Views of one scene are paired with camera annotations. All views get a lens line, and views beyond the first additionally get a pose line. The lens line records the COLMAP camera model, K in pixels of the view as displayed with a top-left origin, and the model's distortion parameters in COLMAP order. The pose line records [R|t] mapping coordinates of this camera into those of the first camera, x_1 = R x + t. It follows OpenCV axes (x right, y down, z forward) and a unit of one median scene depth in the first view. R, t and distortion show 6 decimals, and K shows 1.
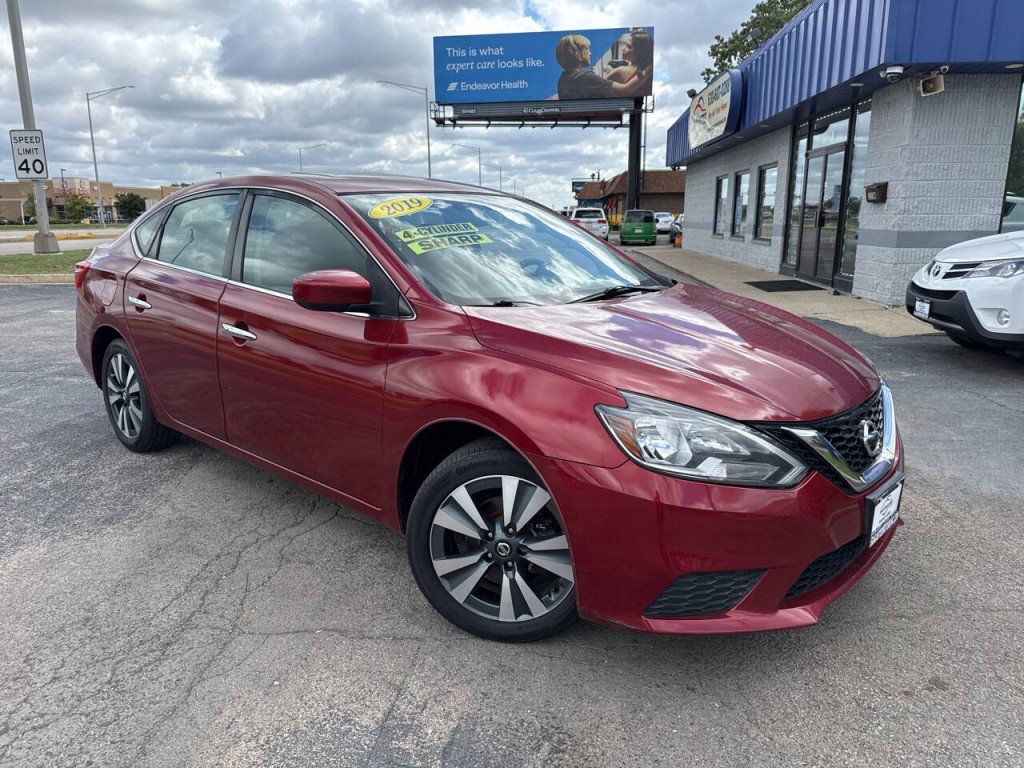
lens RADIAL K [[736.5, 0, 519.7], [0, 736.5, 381.4], [0, 0, 1]] dist [0.060413, -0.104247]
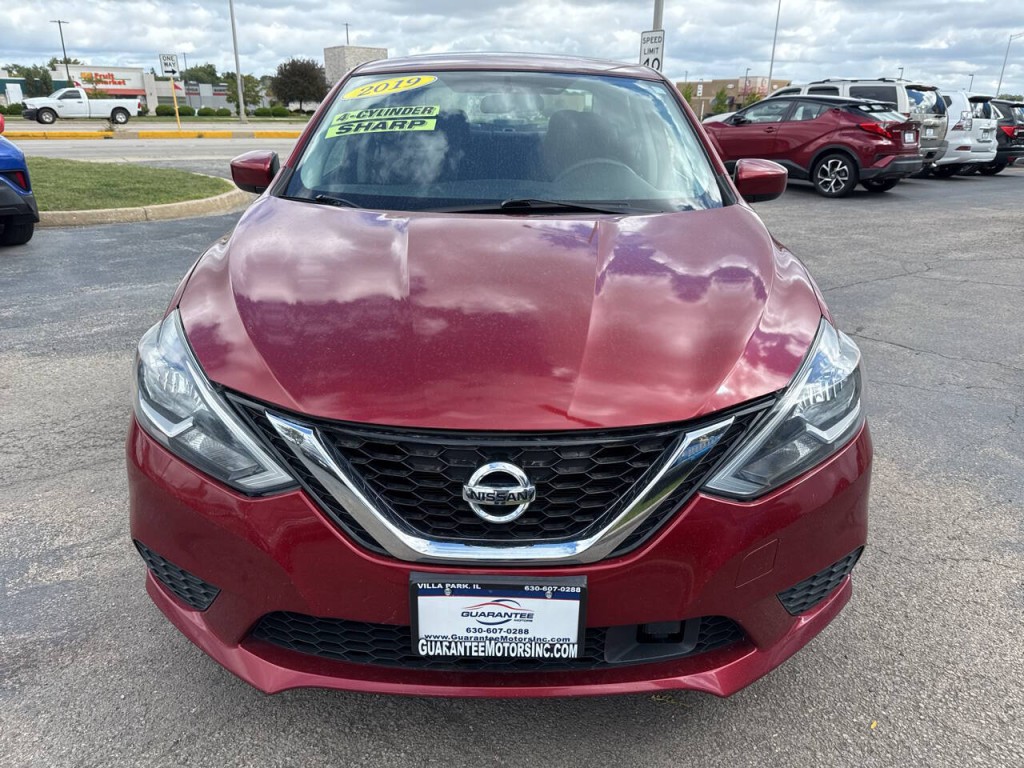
lens RADIAL K [[741.4, 0, 512.0], [0, 741.4, 384.0], [0, 0, 1]] dist [-0.001334, -0.010646]
pose [[0.663123, 0.263161, -0.700724, 0.107909], [-0.171389, 0.964670, 0.200095, -0.015212], [0.728625, -0.012591, 0.684797, 0.077351]]
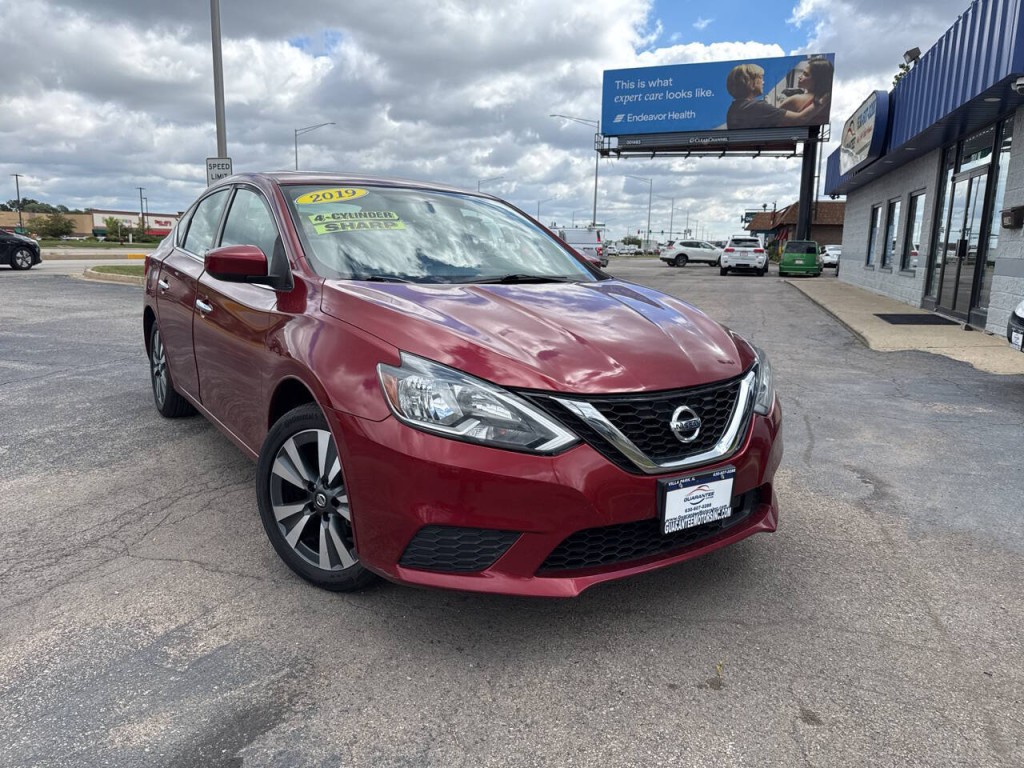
lens RADIAL K [[740.4, 0, 510.5], [0, 740.4, 378.1], [0, 0, 1]] dist [0.005743, -0.010315]
pose [[0.971753, 0.061960, -0.227723, 0.058742], [-0.071791, 0.996801, -0.035137, 0.008391], [0.224818, 0.050493, 0.973092, 0.000569]]
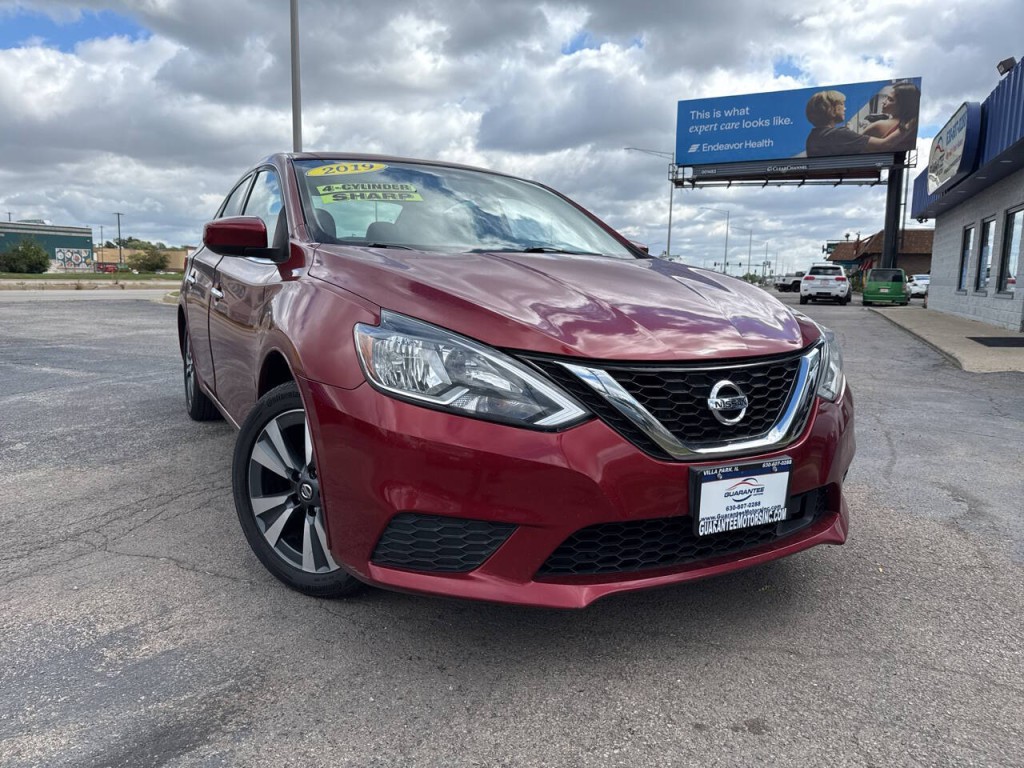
lens RADIAL K [[741.4, 0, 512.0], [0, 741.4, 384.0], [0, 0, 1]] dist [-0.001334, -0.010646]
pose [[0.944730, 0.063016, -0.321737, 0.063913], [-0.088219, 0.994020, -0.064351, 0.015995], [0.315758, 0.089177, 0.944640, 0.022670]]
